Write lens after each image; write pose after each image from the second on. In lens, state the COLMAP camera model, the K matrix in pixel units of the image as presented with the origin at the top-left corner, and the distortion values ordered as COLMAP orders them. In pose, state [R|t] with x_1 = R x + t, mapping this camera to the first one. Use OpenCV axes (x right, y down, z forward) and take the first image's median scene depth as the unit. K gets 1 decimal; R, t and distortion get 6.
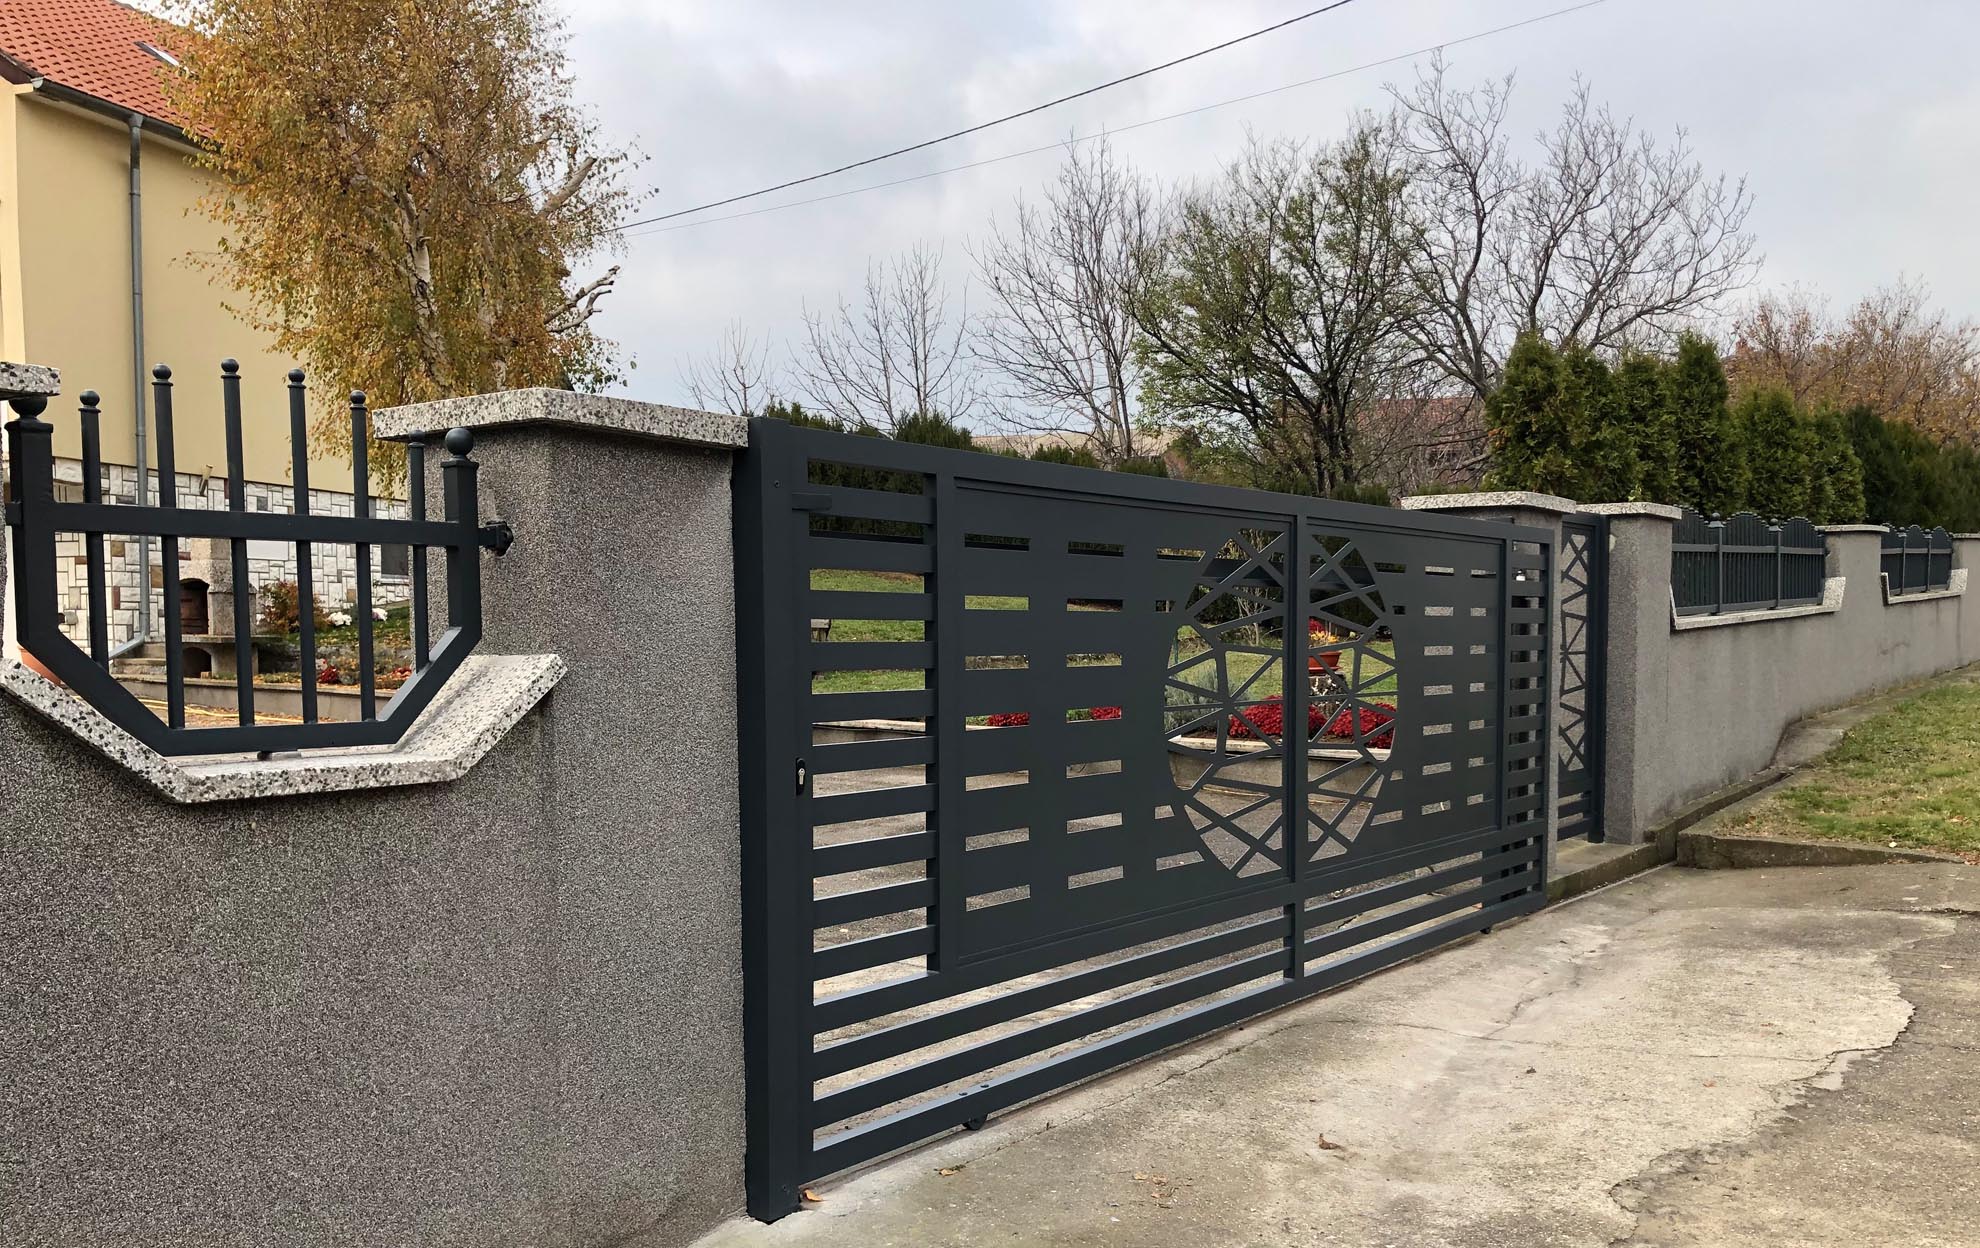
lens RADIAL K [[1592.1, 0, 984.1], [0, 1592.1, 752.8], [0, 0, 1]] dist [0.014413, 0.006597]
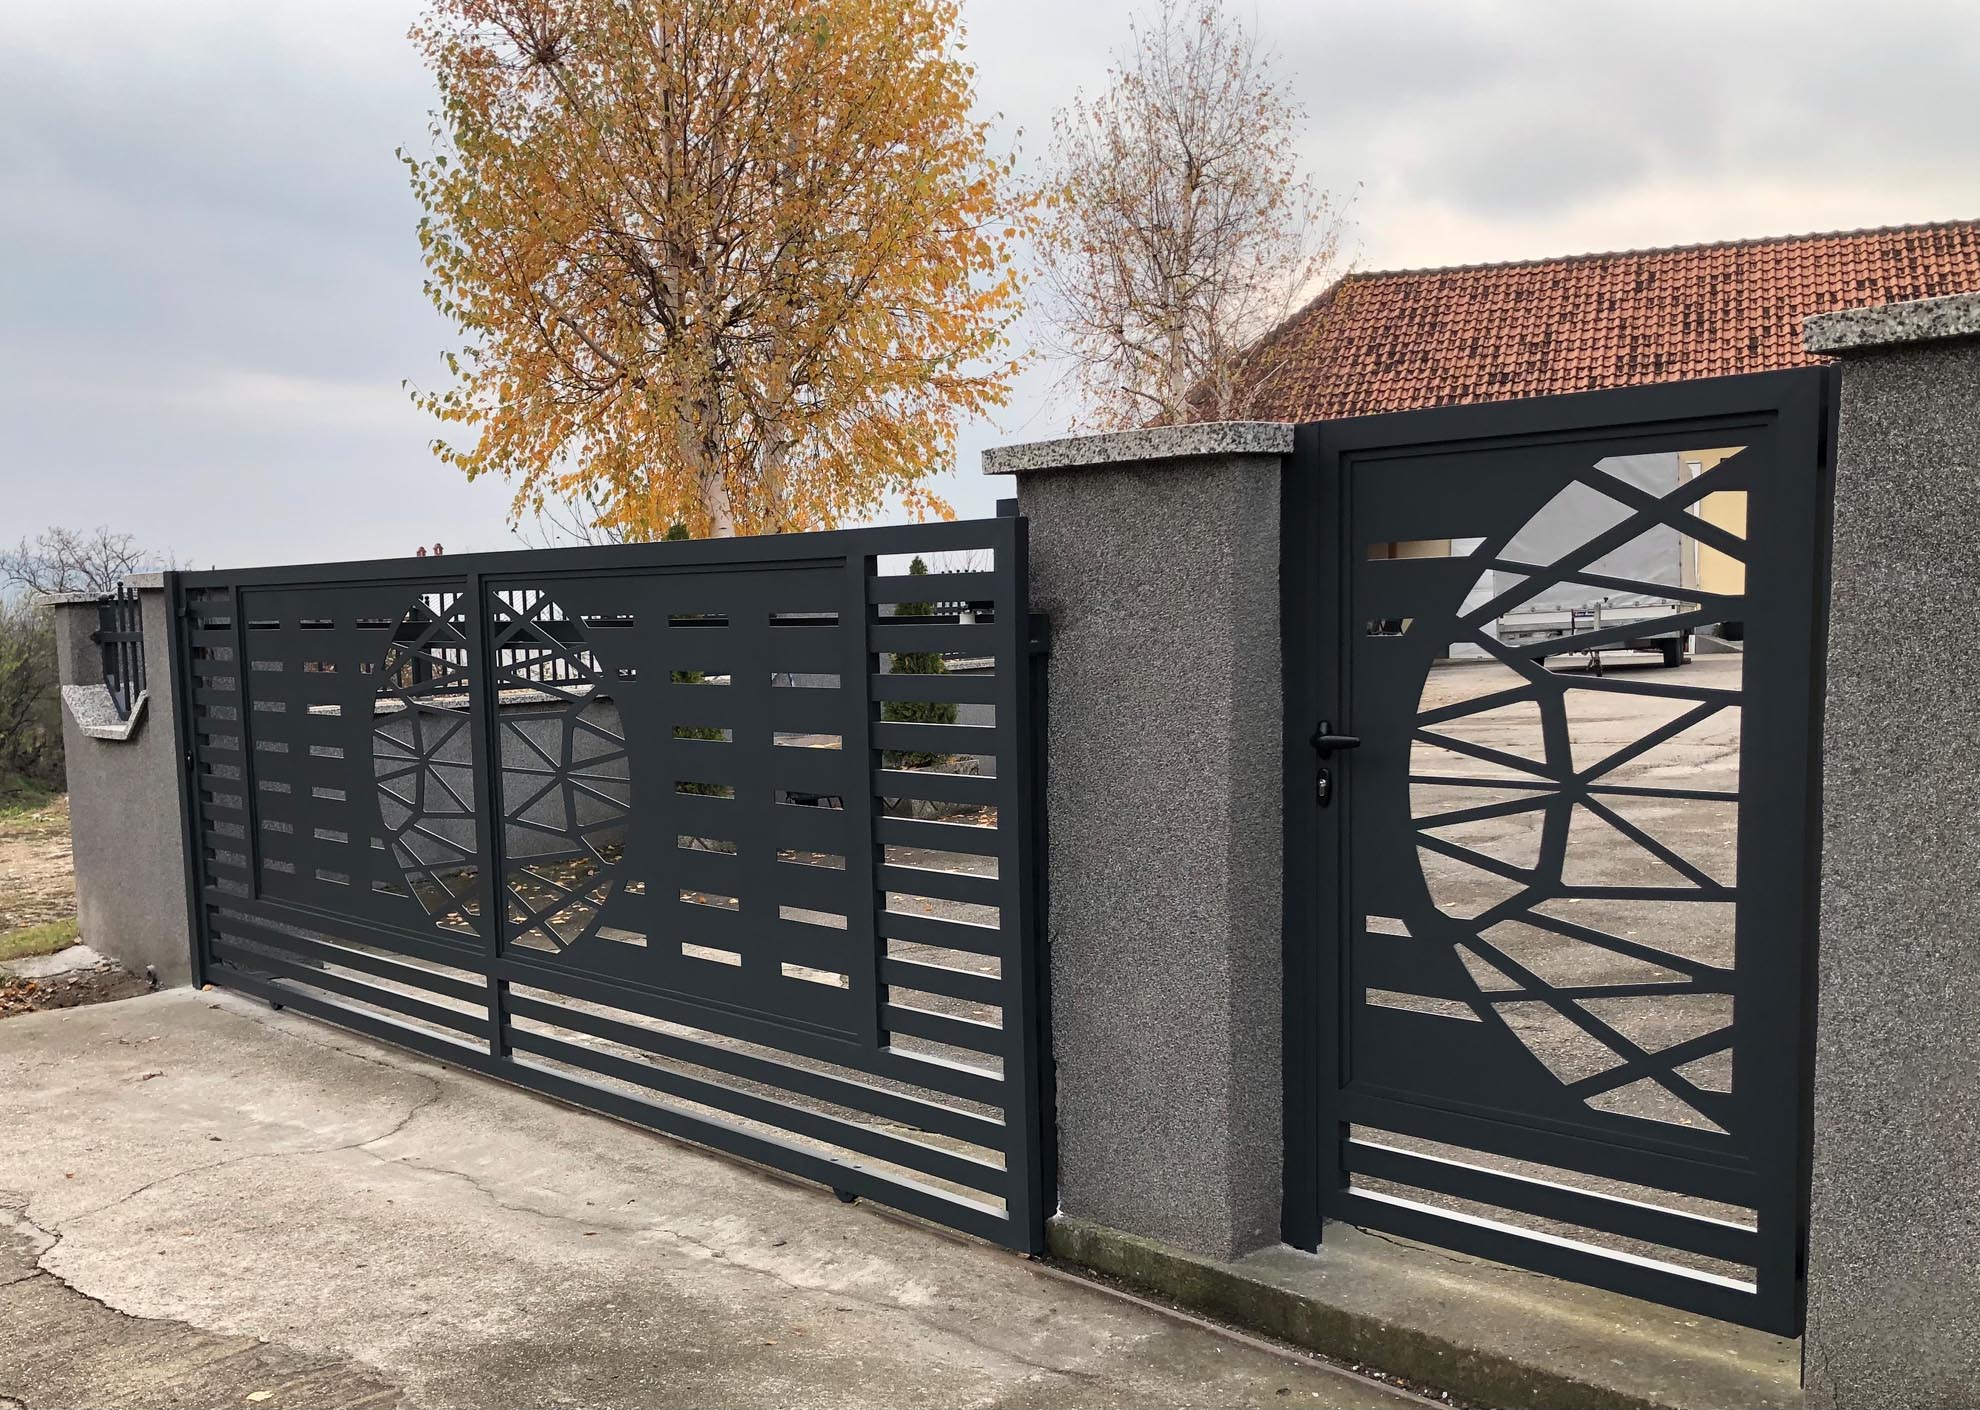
lens RADIAL K [[1849.2, 0, 872.6], [0, 1849.2, 823.4], [0, 0, 1]] dist [0.019075, -0.006659]
pose [[-0.159773, 0.124723, -0.979243, 0.618756], [-0.045795, 0.989982, 0.133562, -0.078847], [0.986091, 0.066184, -0.152460, 0.691350]]
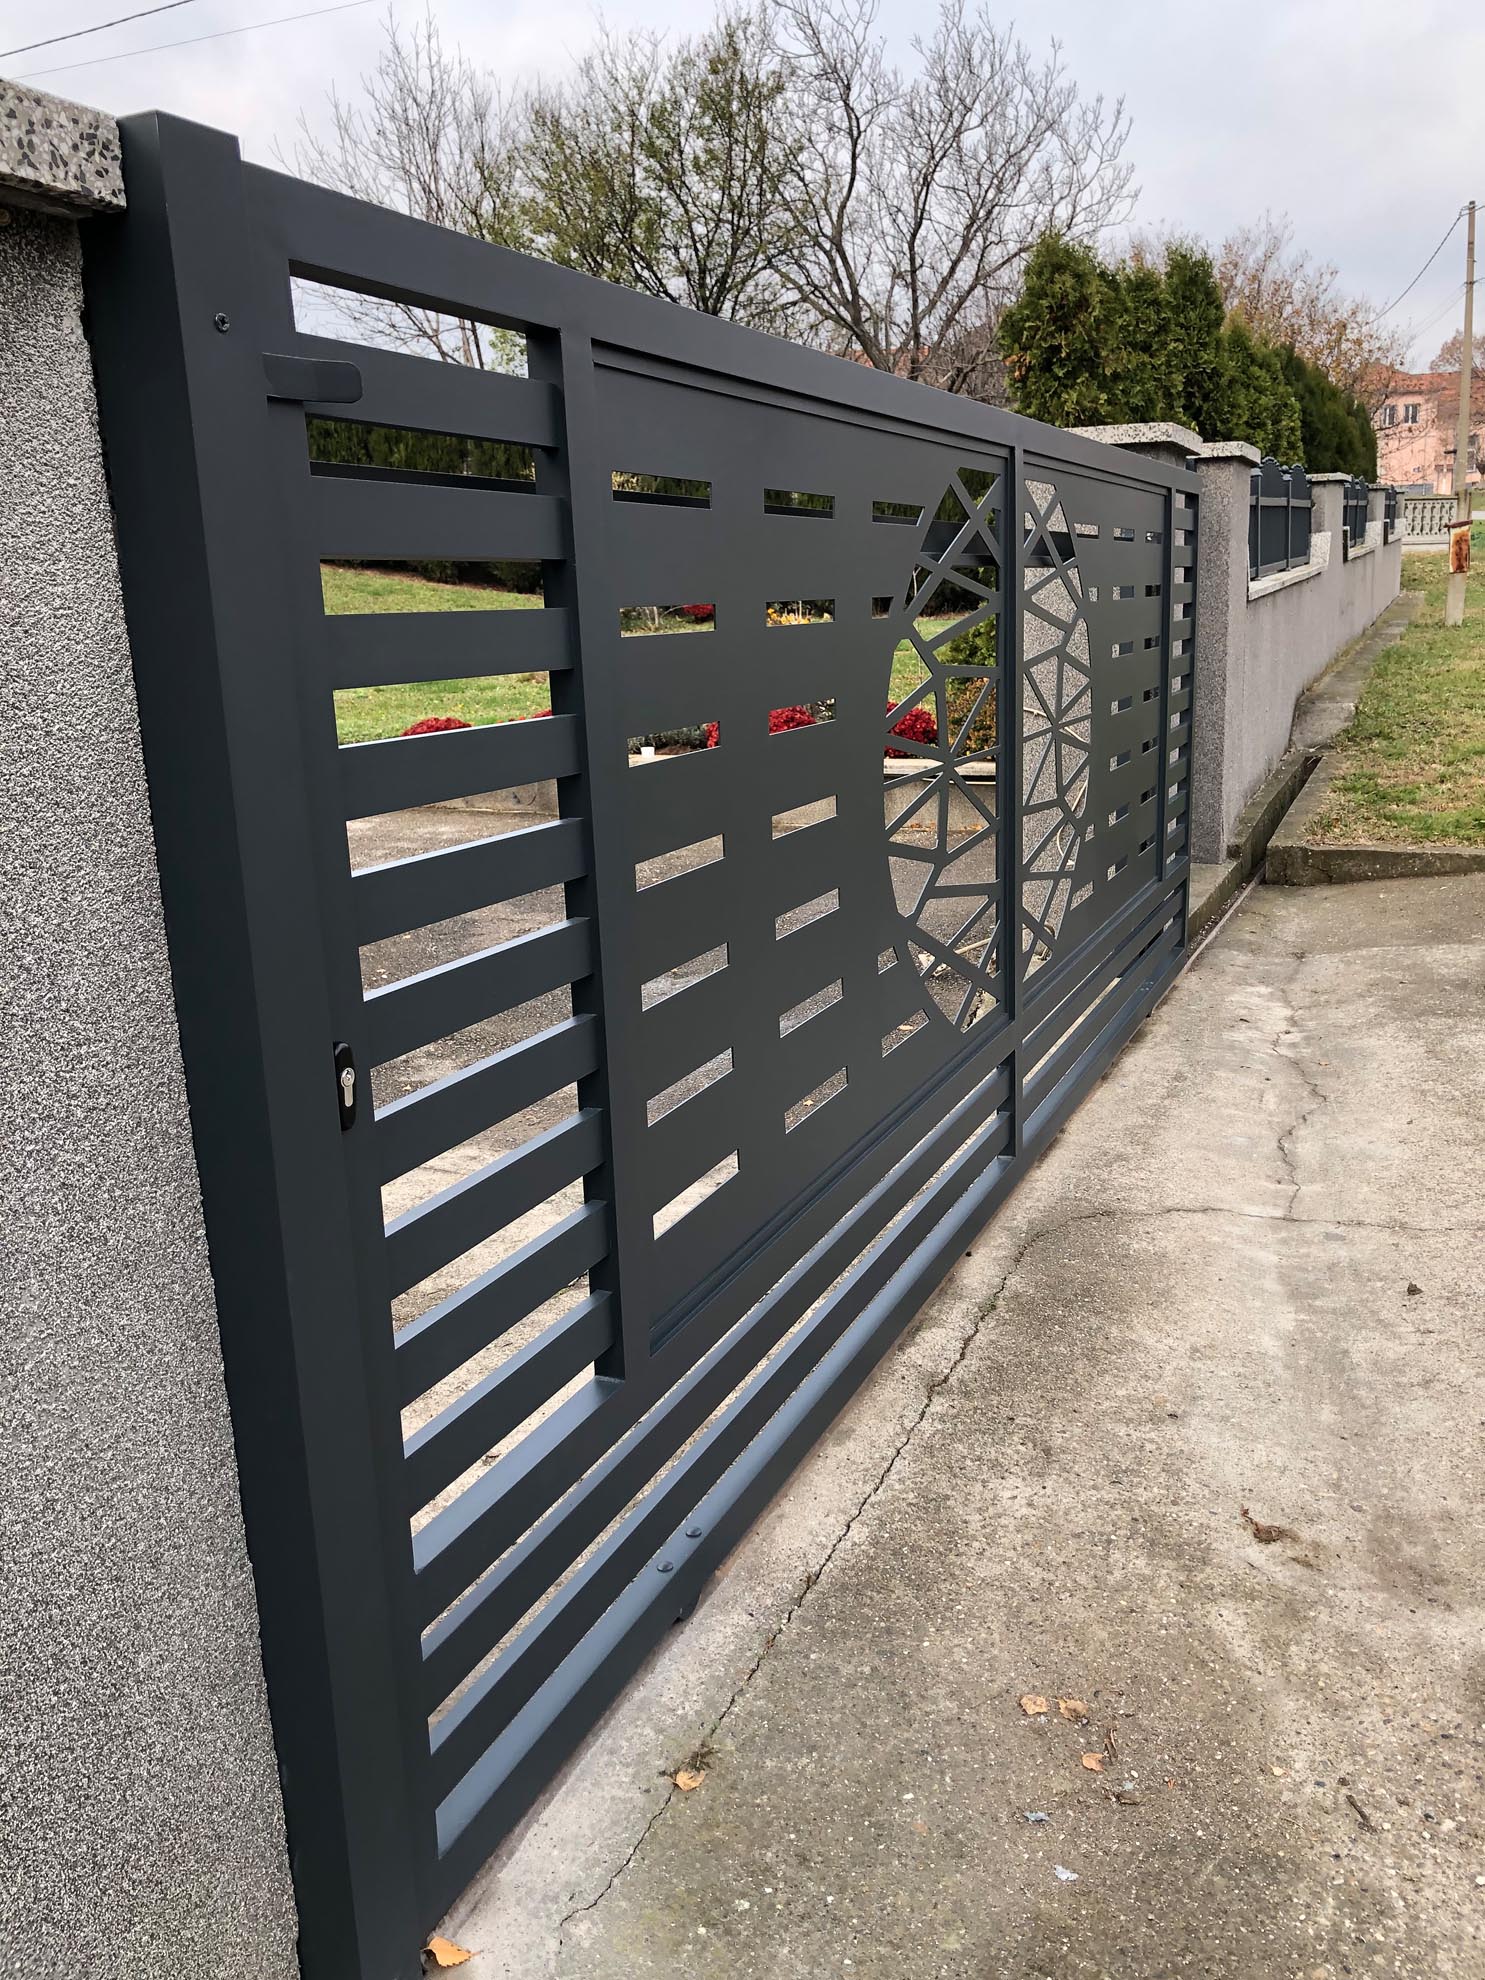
lens RADIAL K [[1603.5, 0, 742.5], [0, 1603.5, 990.0], [0, 0, 1]] dist [0.007780, 0.008093]
pose [[0.967849, -0.091640, 0.234243, -0.035937], [0.053683, 0.985070, 0.163572, -0.023343], [-0.245736, -0.145738, 0.958318, 0.188904]]
